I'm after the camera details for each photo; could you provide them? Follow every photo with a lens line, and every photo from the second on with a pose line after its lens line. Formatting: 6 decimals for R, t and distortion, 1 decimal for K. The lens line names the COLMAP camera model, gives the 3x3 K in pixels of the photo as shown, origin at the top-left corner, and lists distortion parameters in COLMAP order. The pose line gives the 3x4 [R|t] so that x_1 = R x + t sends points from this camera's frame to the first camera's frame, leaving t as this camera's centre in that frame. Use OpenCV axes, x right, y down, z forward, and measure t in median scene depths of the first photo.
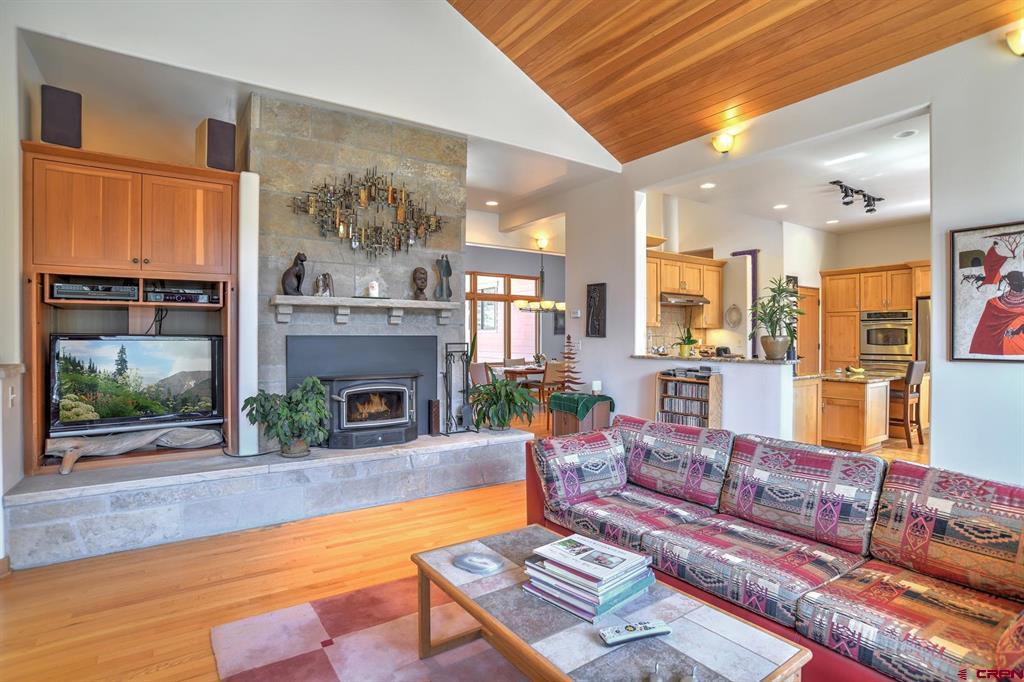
lens RADIAL K [[522.6, 0, 514.4], [0, 522.6, 345.9], [0, 0, 1]] dist [-0.095496, 0.037341]
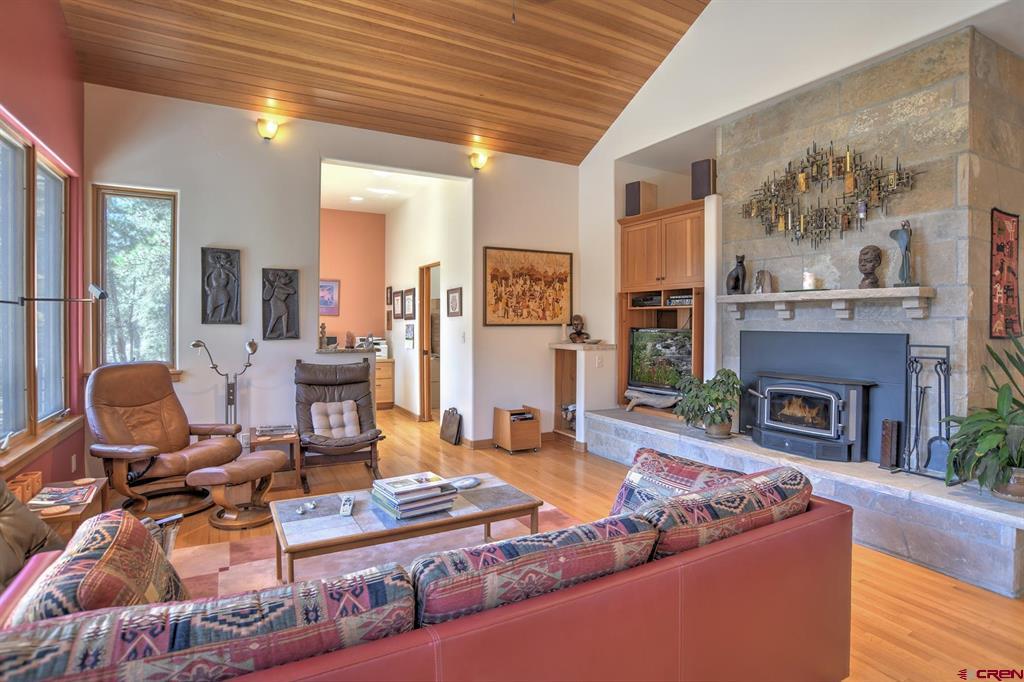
lens RADIAL K [[516.4, 0, 511.8], [0, 516.4, 327.5], [0, 0, 1]] dist [-0.092865, 0.034945]
pose [[-0.098793, 0.011199, -0.995045, 0.667043], [-0.020362, 0.999705, 0.013273, -0.030297], [0.994900, 0.021572, -0.098535, 0.594502]]
